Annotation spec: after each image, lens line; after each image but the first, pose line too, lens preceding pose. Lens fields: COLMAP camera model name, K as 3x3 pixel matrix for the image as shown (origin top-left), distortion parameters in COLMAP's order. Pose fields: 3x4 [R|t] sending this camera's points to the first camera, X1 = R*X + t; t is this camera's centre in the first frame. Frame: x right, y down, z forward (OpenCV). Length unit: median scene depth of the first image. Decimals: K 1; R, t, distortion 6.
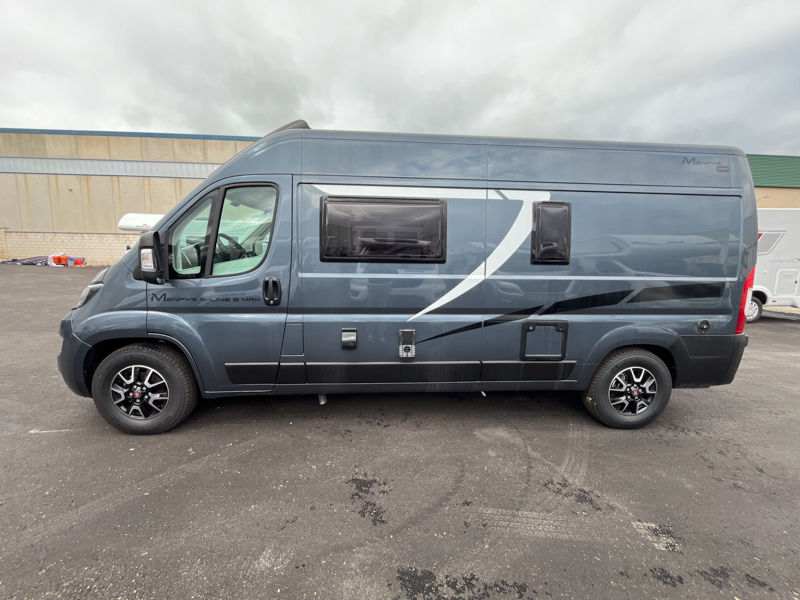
lens RADIAL K [[327.0, 0, 396.9], [0, 327.0, 297.2], [0, 0, 1]] dist [0.000882, -0.000023]
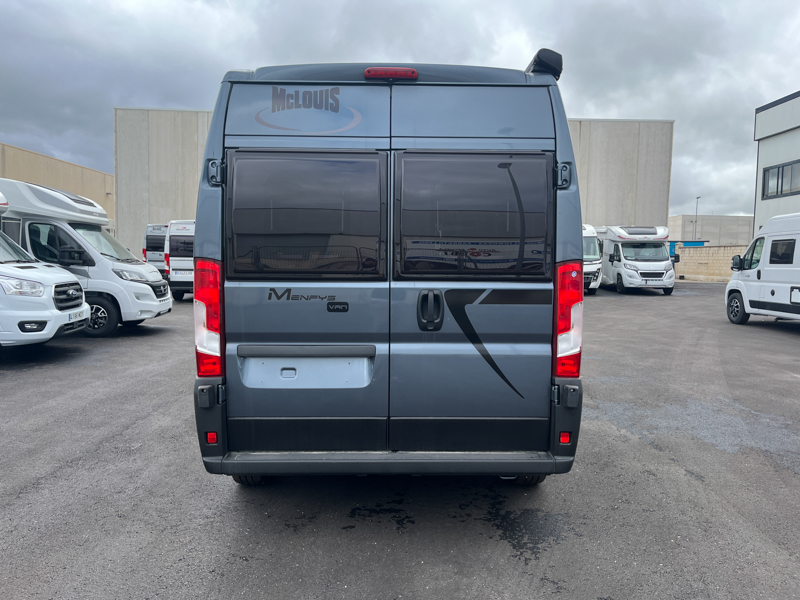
lens RADIAL K [[605.2, 0, 404.1], [0, 605.2, 296.3], [0, 0, 1]] dist [0.057313, -0.080380]
pose [[-0.047379, 0.036370, -0.998215, 2.263792], [-0.145223, 0.988468, 0.042908, -0.140301], [0.988264, 0.146996, -0.041551, 1.484227]]
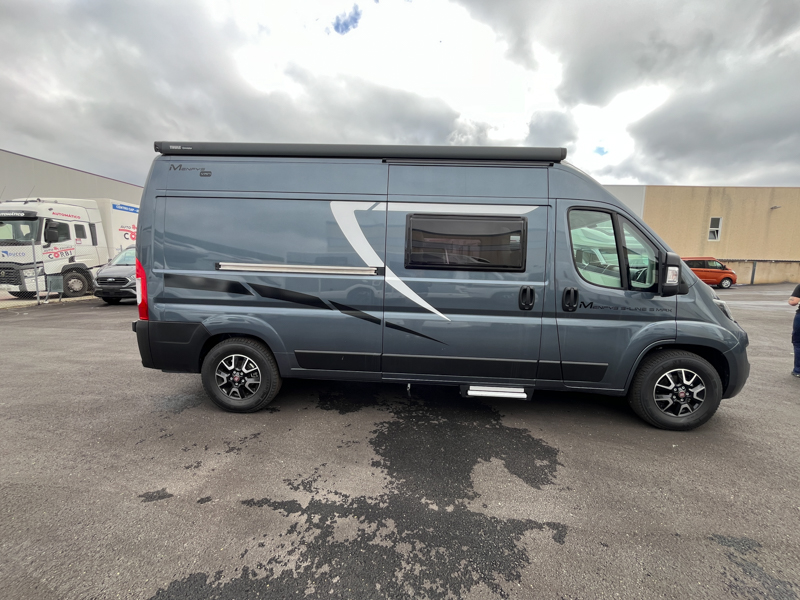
lens RADIAL K [[327.0, 0, 397.7], [0, 327.0, 296.7], [0, 0, 1]] dist [0.000882, -0.000023]
pose [[-0.992499, -0.056662, 0.108333, 0.041735], [-0.029207, 0.970347, 0.239945, -0.373397], [-0.118717, 0.234981, -0.964723, 2.795219]]
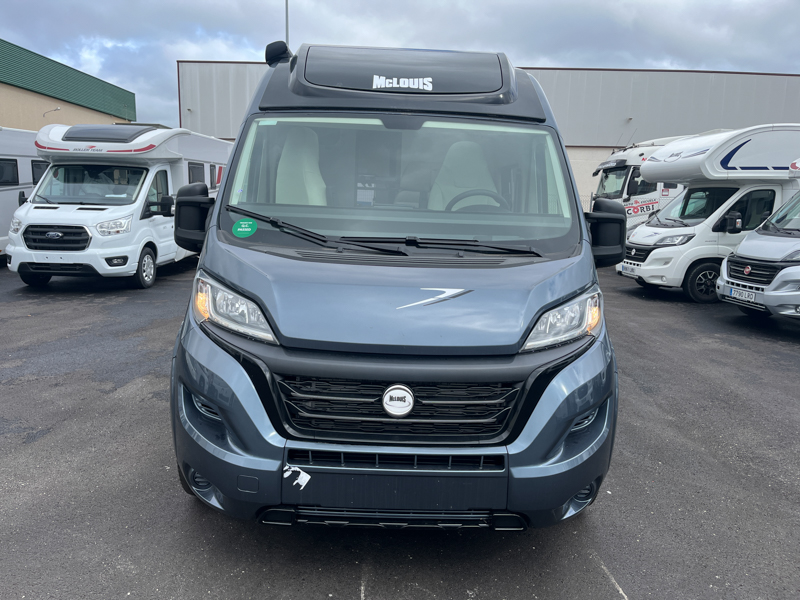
lens RADIAL K [[605.2, 0, 397.3], [0, 605.2, 295.3], [0, 0, 1]] dist [0.057313, -0.080380]
pose [[0.051522, -0.178182, 0.982648, -1.915190], [0.100573, 0.979878, 0.172406, -0.235975], [-0.993595, 0.089946, 0.068405, 1.211235]]
